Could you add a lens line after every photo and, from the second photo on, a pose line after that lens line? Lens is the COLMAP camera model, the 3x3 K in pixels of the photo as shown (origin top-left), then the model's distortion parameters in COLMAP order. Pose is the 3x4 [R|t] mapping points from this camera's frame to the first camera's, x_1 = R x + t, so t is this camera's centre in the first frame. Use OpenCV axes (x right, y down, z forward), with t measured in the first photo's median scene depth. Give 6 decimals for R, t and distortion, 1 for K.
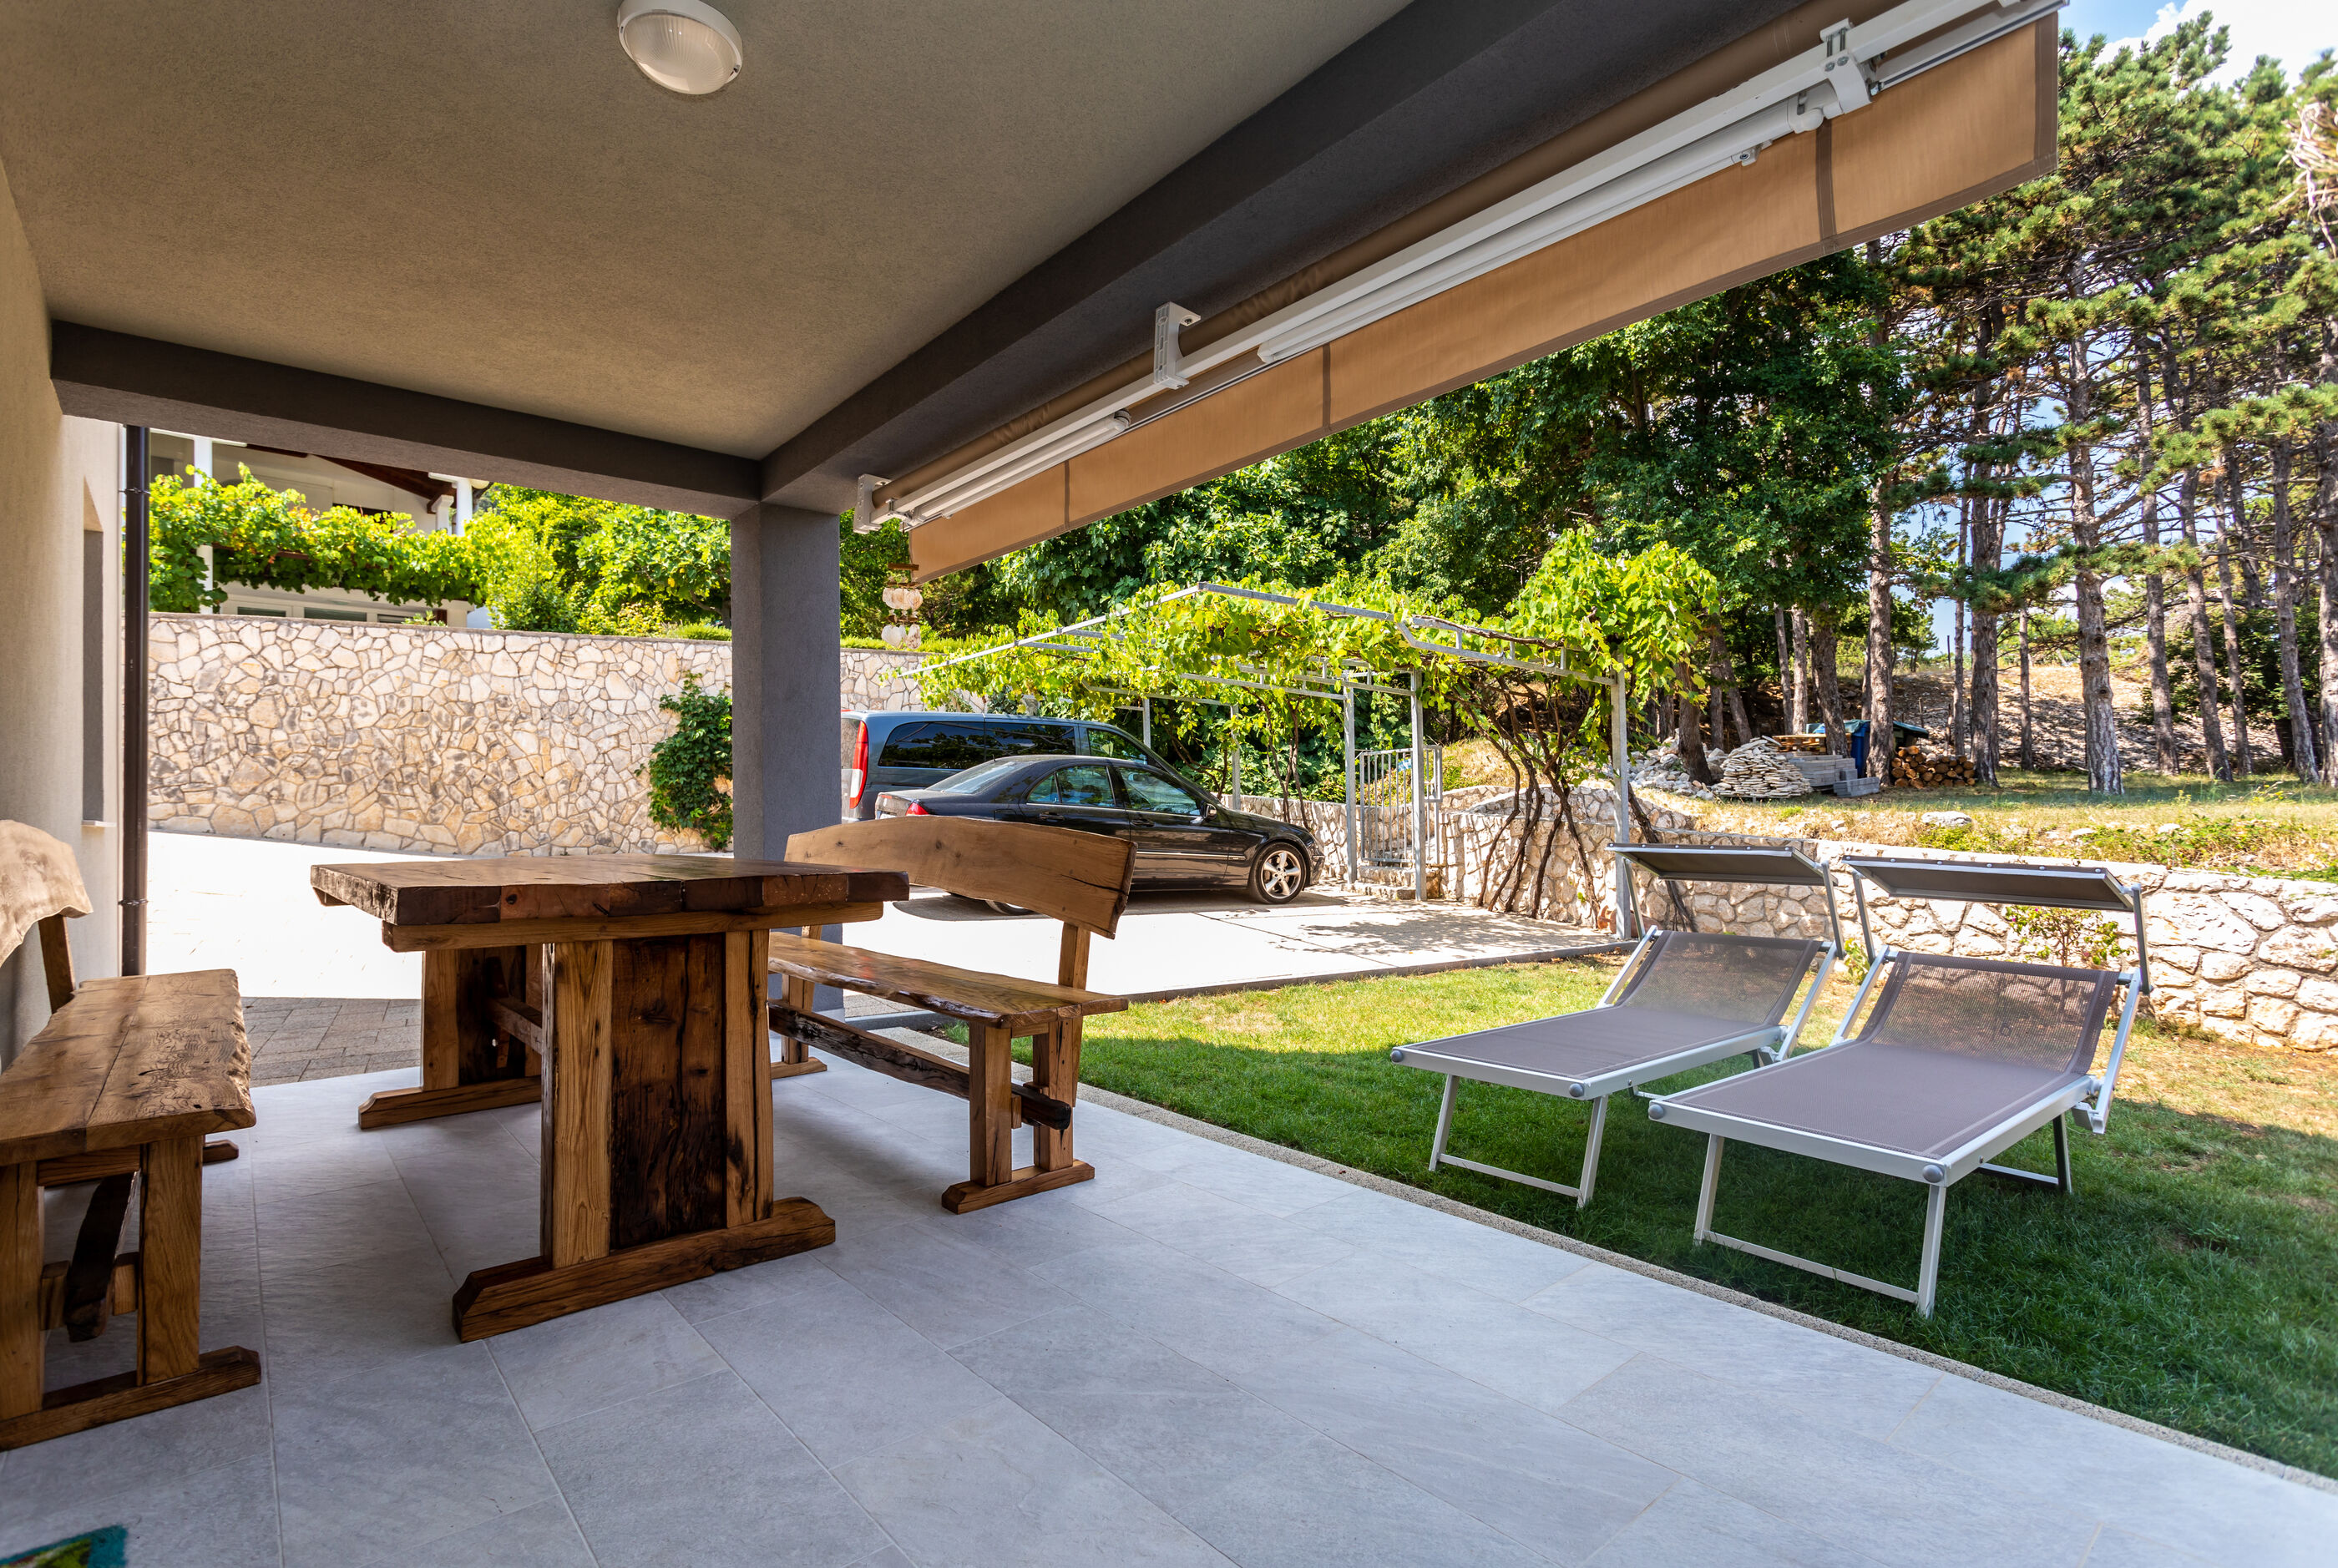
lens RADIAL K [[1118.3, 0, 1160.4], [0, 1118.3, 786.0], [0, 0, 1]] dist [0.004503, 0.002806]
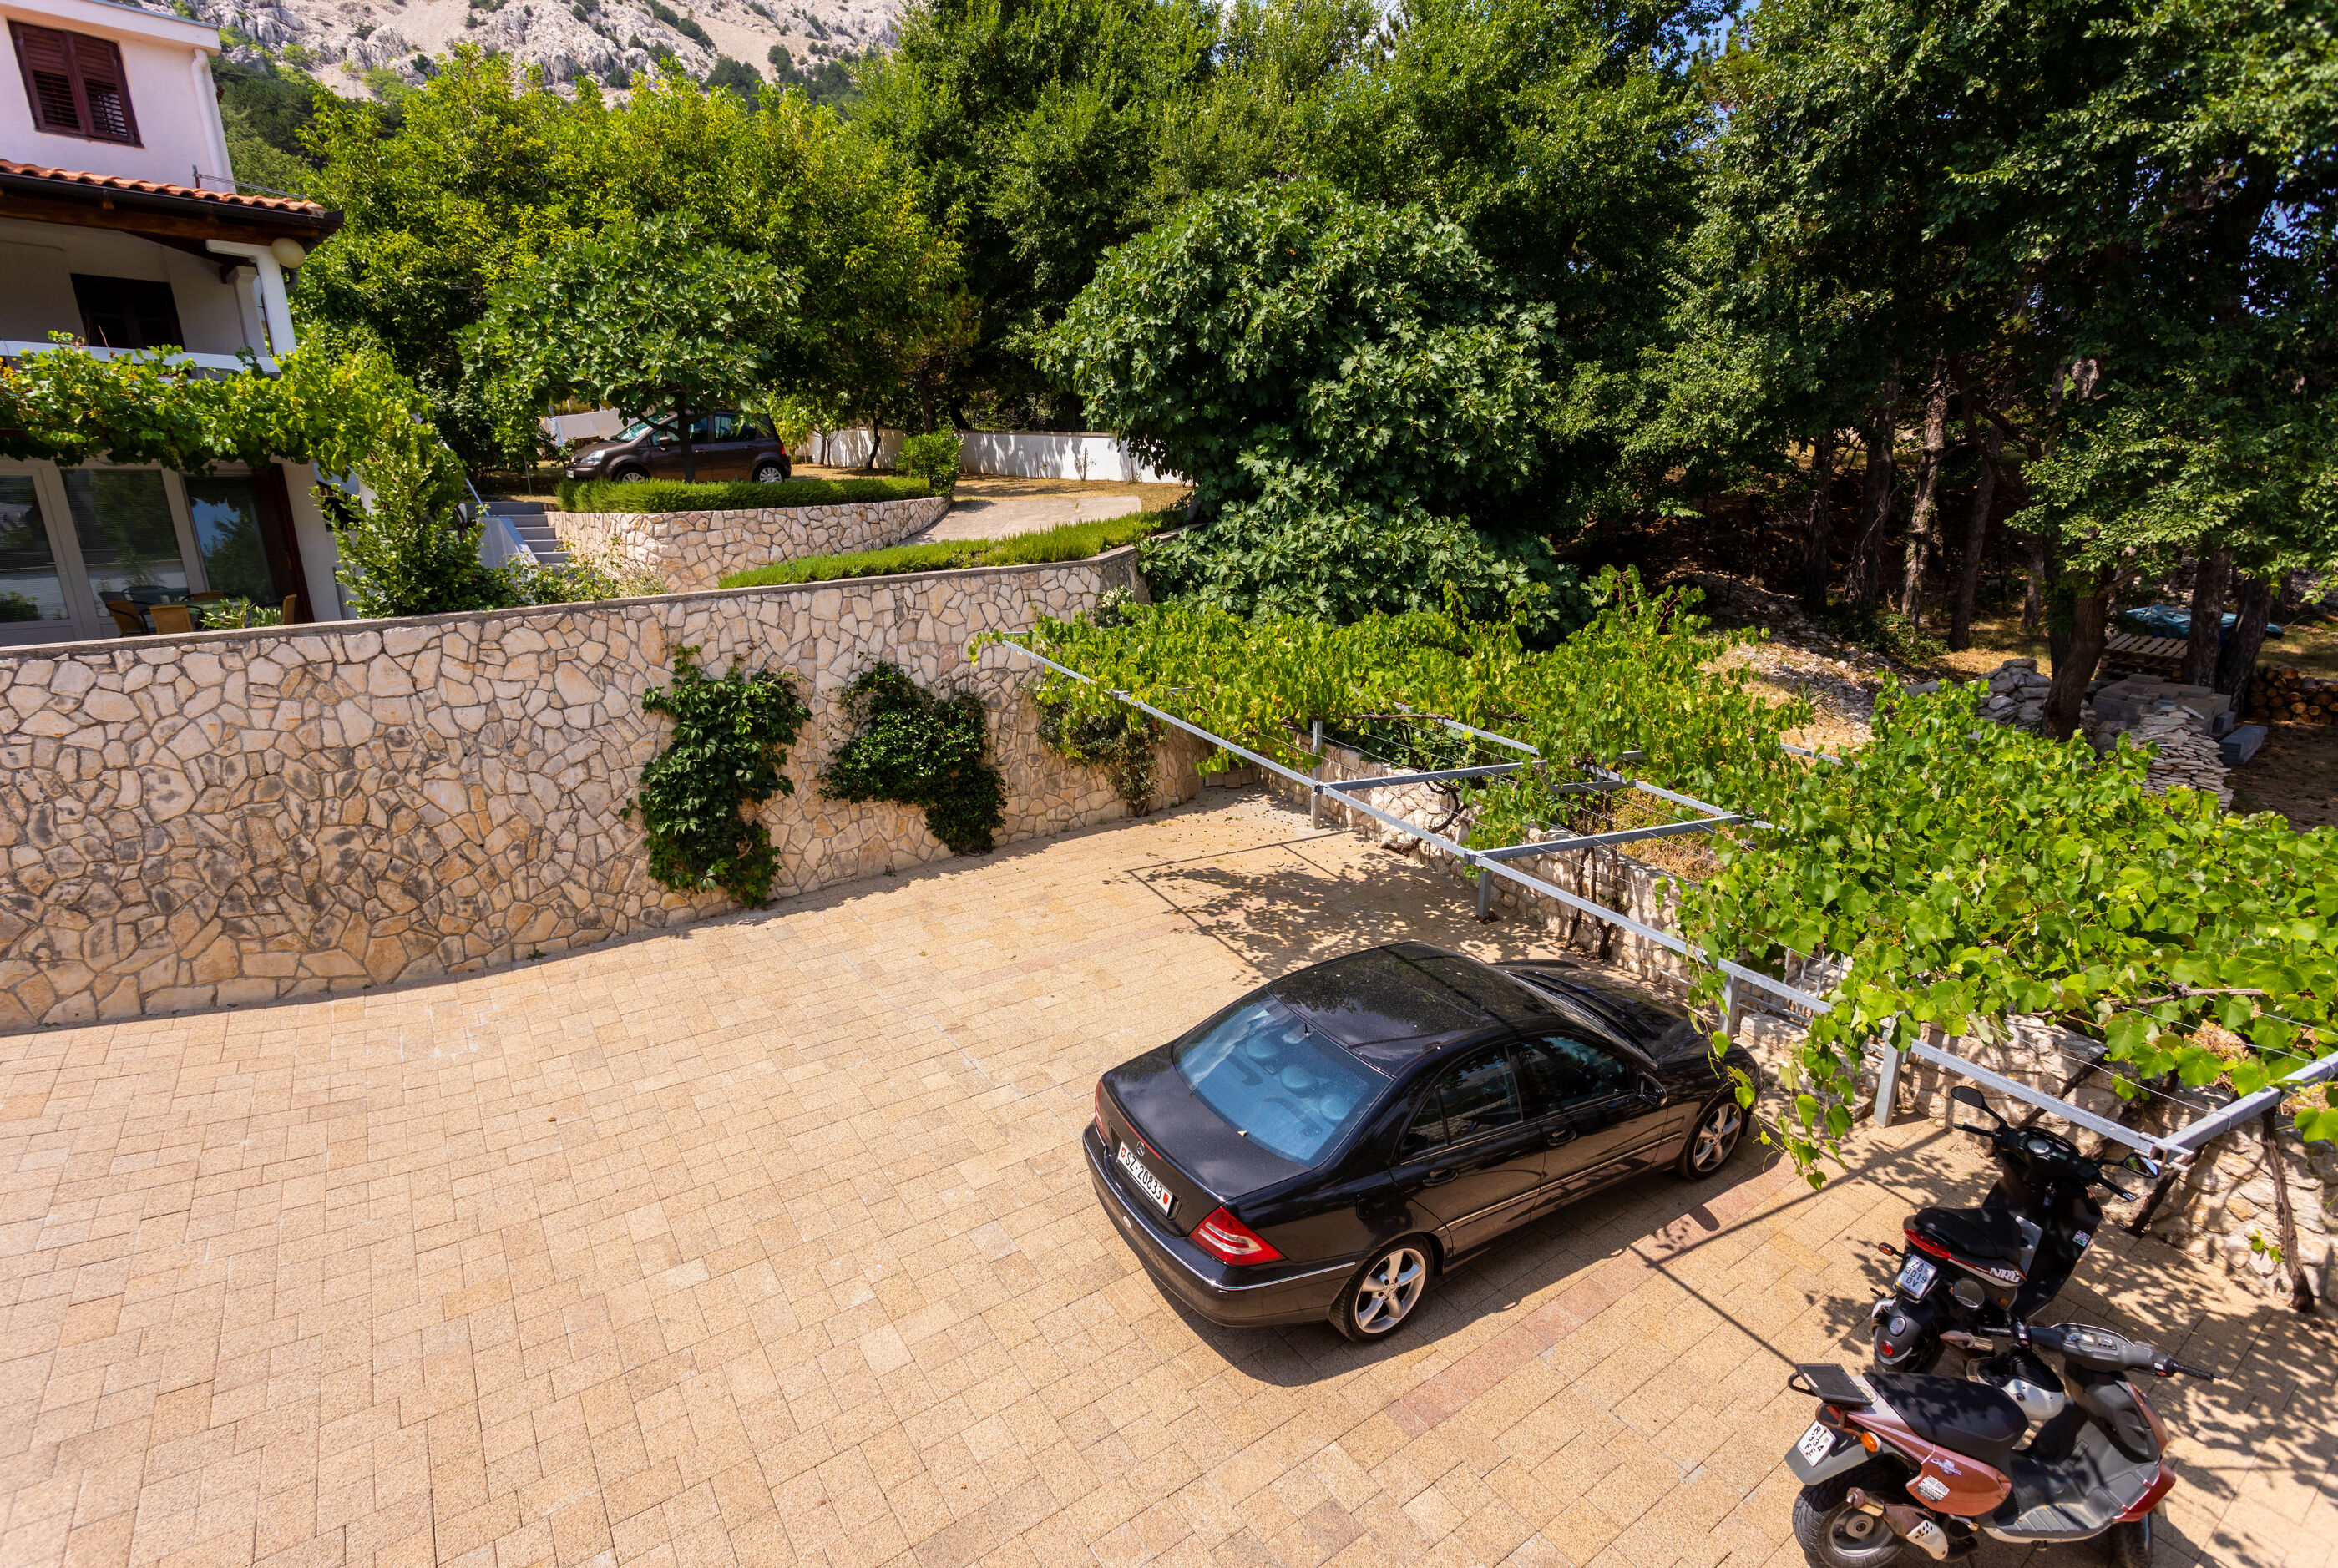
lens RADIAL K [[1118.3, 0, 1162.6], [0, 1118.3, 786.9], [0, 0, 1]] dist [0.004503, 0.002806]
pose [[0.998905, -0.009650, 0.045787, -0.187985], [-0.003627, 0.959593, 0.281368, -0.232098], [-0.046652, -0.281226, 0.958507, 0.371785]]
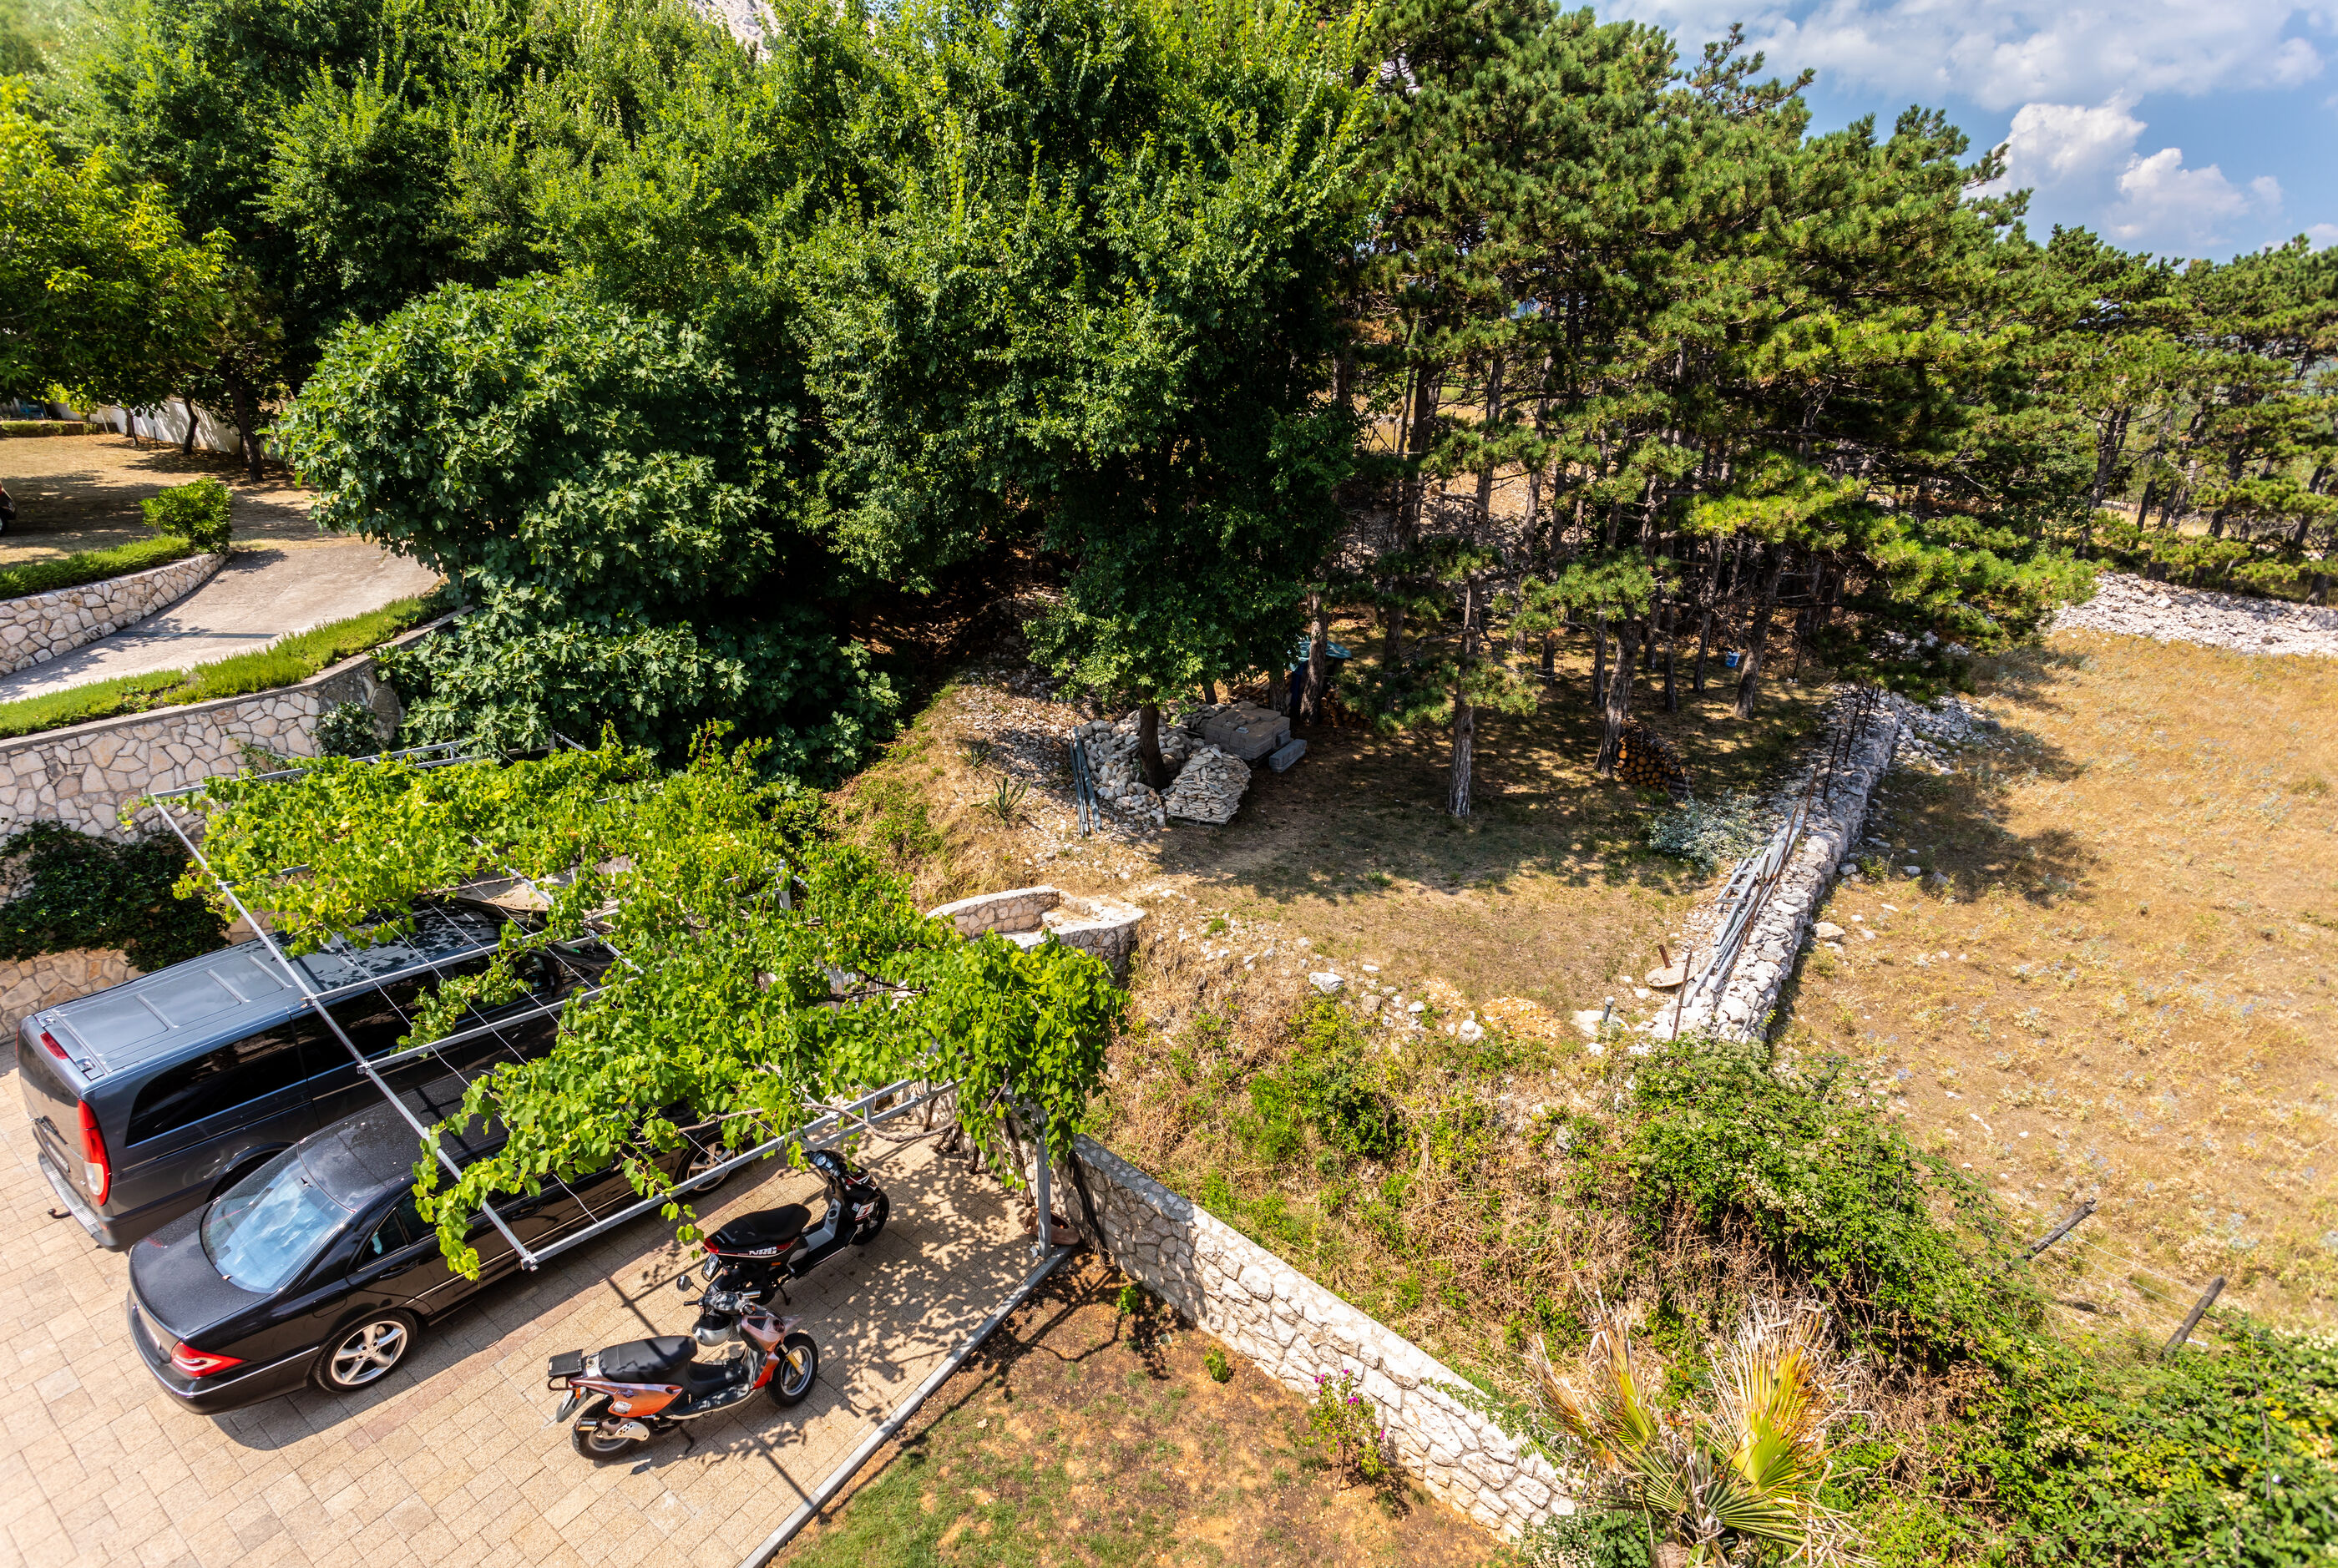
lens RADIAL K [[1118.3, 0, 1165.1], [0, 1118.3, 786.1], [0, 0, 1]] dist [0.004503, 0.002806]
pose [[0.916135, -0.107017, 0.386321, 0.103482], [-0.041993, 0.932785, 0.357980, -0.456968], [-0.398664, -0.344181, 0.850063, 0.131203]]
